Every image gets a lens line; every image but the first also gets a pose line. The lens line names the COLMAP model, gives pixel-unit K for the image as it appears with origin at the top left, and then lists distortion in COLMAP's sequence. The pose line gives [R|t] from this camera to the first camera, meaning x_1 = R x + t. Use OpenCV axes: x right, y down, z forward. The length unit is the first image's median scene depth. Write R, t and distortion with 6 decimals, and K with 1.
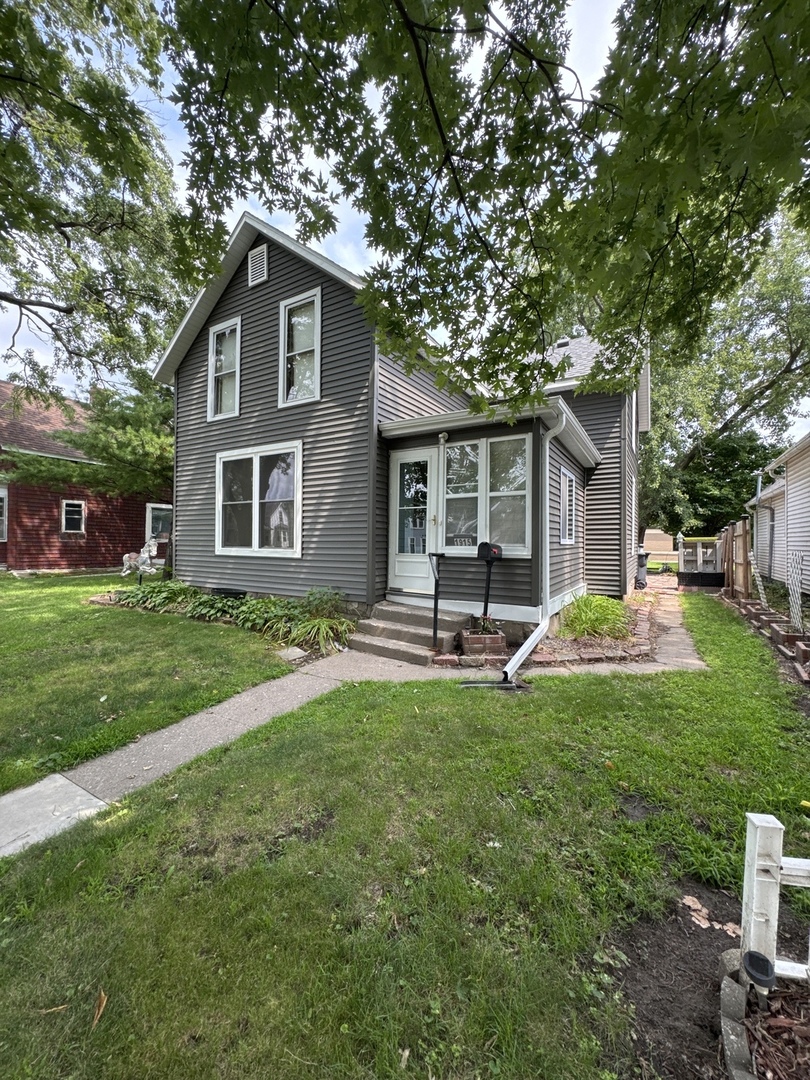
lens RADIAL K [[430.9, 0, 405.0], [0, 430.9, 540.0], [0, 0, 1]] dist [-0.003900, -0.000240]
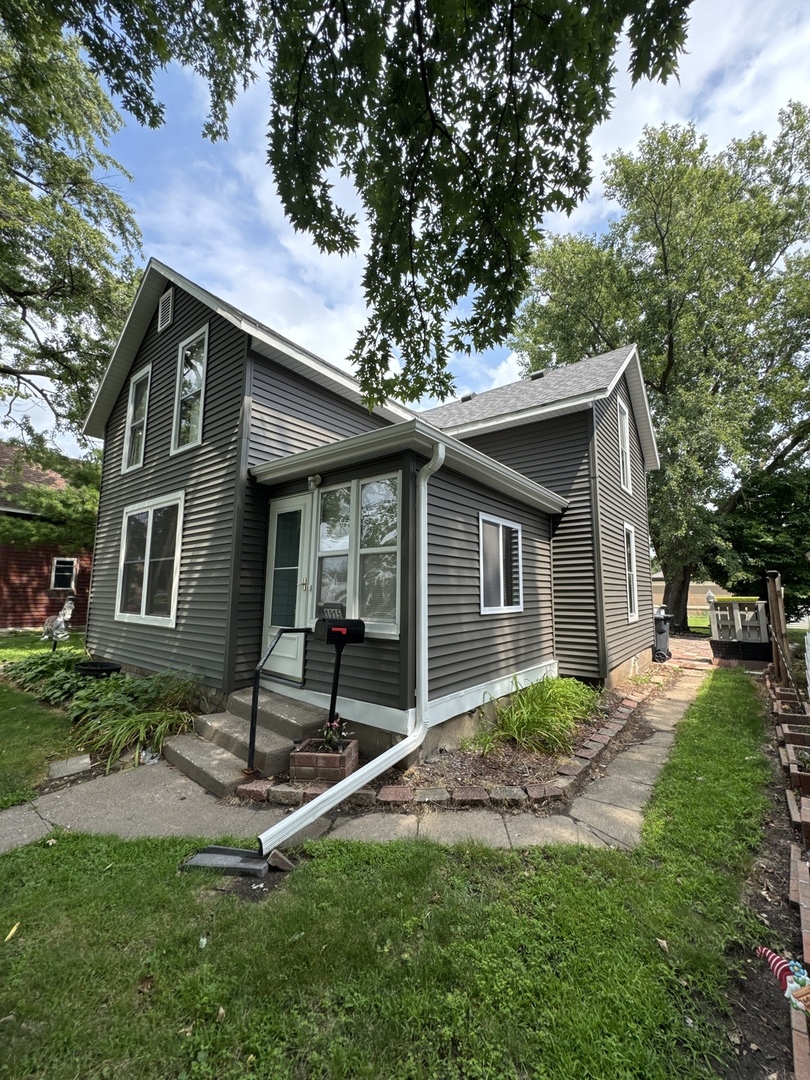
lens RADIAL K [[430.9, 0, 405.0], [0, 430.9, 540.0], [0, 0, 1]] dist [-0.003900, -0.000240]
pose [[0.991911, -0.015591, -0.125977, 0.285631], [0.000706, 0.993091, -0.117341, -0.028016], [0.126936, 0.116303, 0.985069, 0.196984]]
